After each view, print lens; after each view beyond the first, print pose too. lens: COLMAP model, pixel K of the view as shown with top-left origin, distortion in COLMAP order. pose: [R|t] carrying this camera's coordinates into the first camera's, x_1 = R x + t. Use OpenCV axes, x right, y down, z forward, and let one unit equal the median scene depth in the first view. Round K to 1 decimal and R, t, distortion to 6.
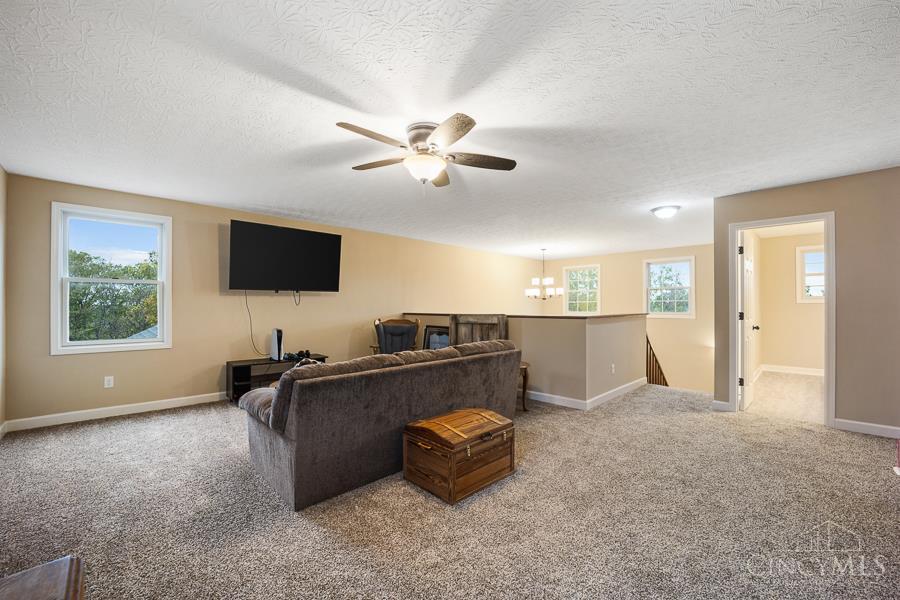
lens RADIAL K [[369.0, 0, 448.1], [0, 369.0, 304.6], [0, 0, 1]] dist [-0.001304, -0.000168]
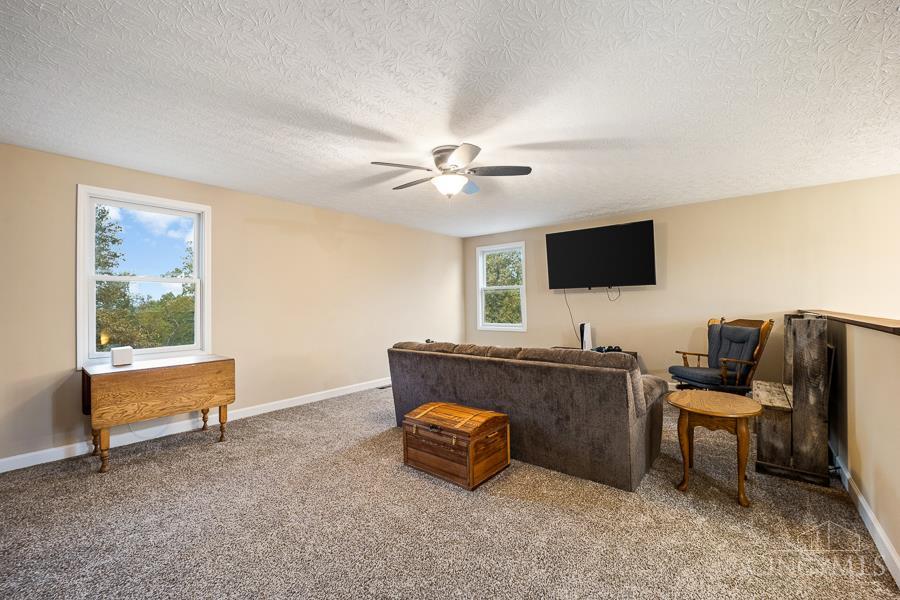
lens RADIAL K [[369.0, 0, 448.1], [0, 369.0, 304.6], [0, 0, 1]] dist [-0.001304, -0.000168]
pose [[0.126829, 0.004767, -0.991913, 0.625701], [0.014724, 0.999869, 0.006688, -0.001348], [0.991815, -0.015454, 0.126742, 0.494186]]
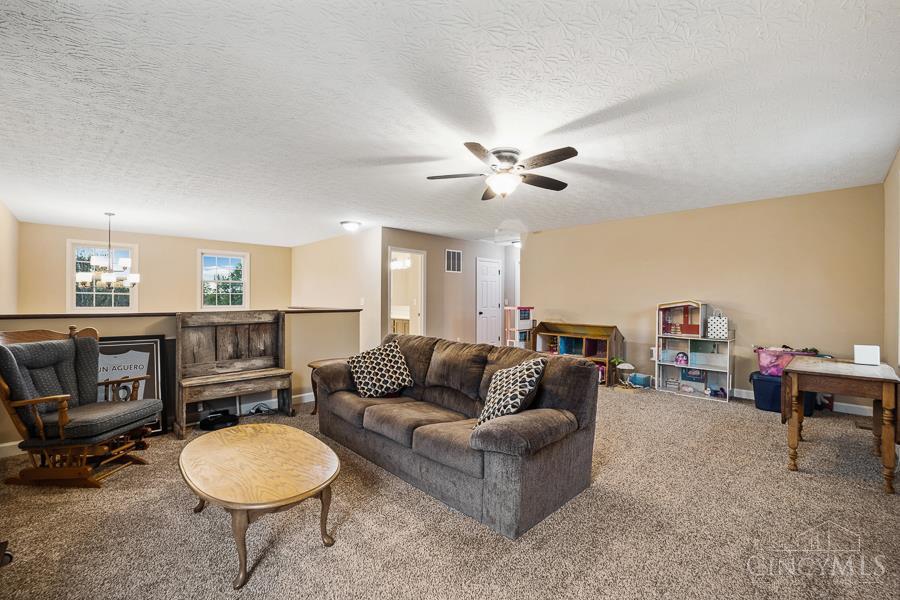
lens RADIAL K [[397.2, 0, 450.0], [0, 397.2, 300.0], [0, 0, 1]] dist [-0.000476, -0.000061]
pose [[-0.003994, 0.000514, 0.999992, -0.775980], [-0.008976, 0.999960, -0.000550, 0.001373], [-0.999952, -0.008979, -0.003989, 0.685958]]
